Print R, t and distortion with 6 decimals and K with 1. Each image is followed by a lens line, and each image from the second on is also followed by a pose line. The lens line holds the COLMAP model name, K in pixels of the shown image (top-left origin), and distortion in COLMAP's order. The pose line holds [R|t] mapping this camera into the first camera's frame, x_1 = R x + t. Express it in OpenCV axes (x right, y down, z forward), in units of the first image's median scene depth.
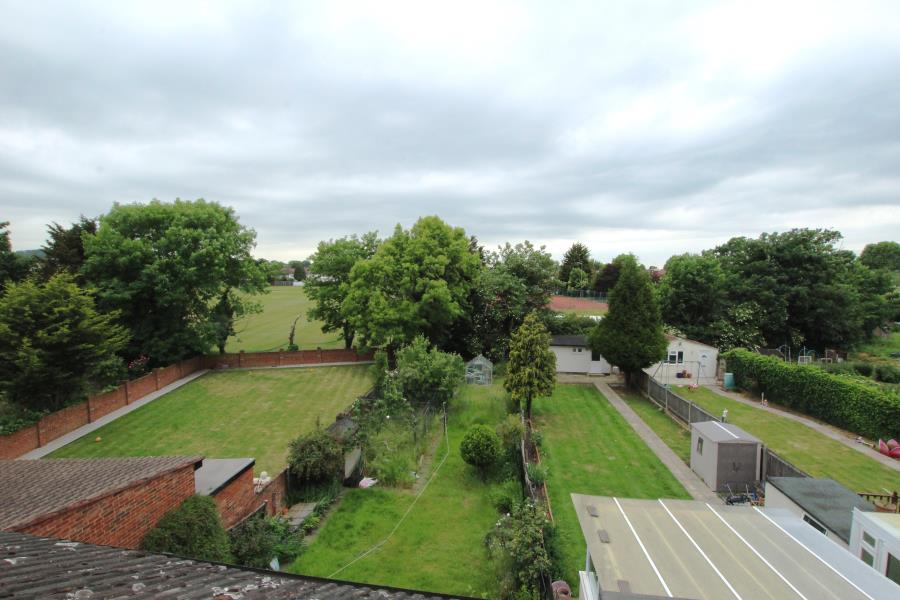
lens RADIAL K [[438.0, 0, 450.0], [0, 438.0, 300.0], [0, 0, 1]] dist [-0.003457, 0.000043]
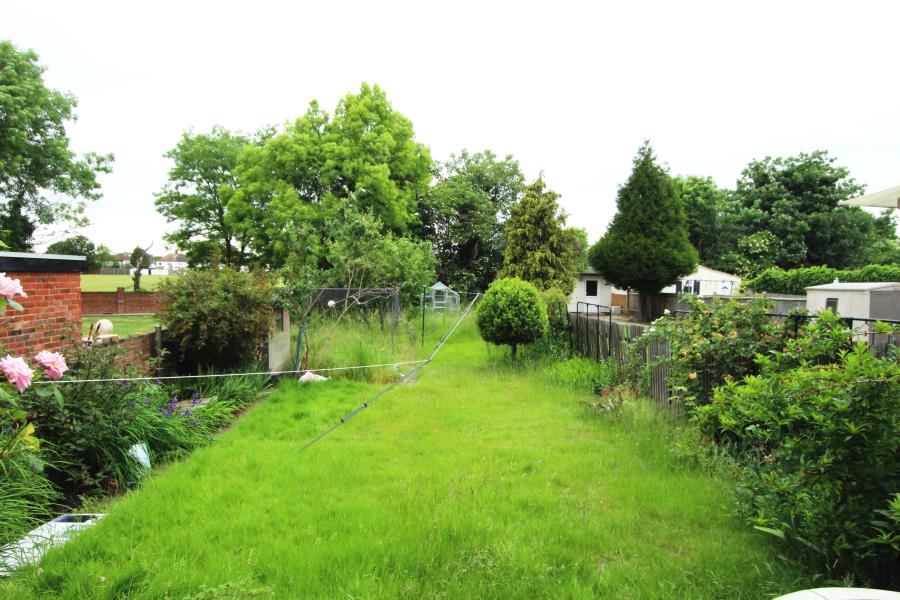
lens RADIAL K [[543.5, 0, 450.0], [0, 543.5, 300.0], [0, 0, 1]] dist [0.003115, 0.000435]
pose [[0.981564, -0.003509, 0.191102, -0.072992], [0.008260, 0.999676, -0.024066, 0.164023], [-0.190956, 0.025201, 0.981275, 0.149482]]
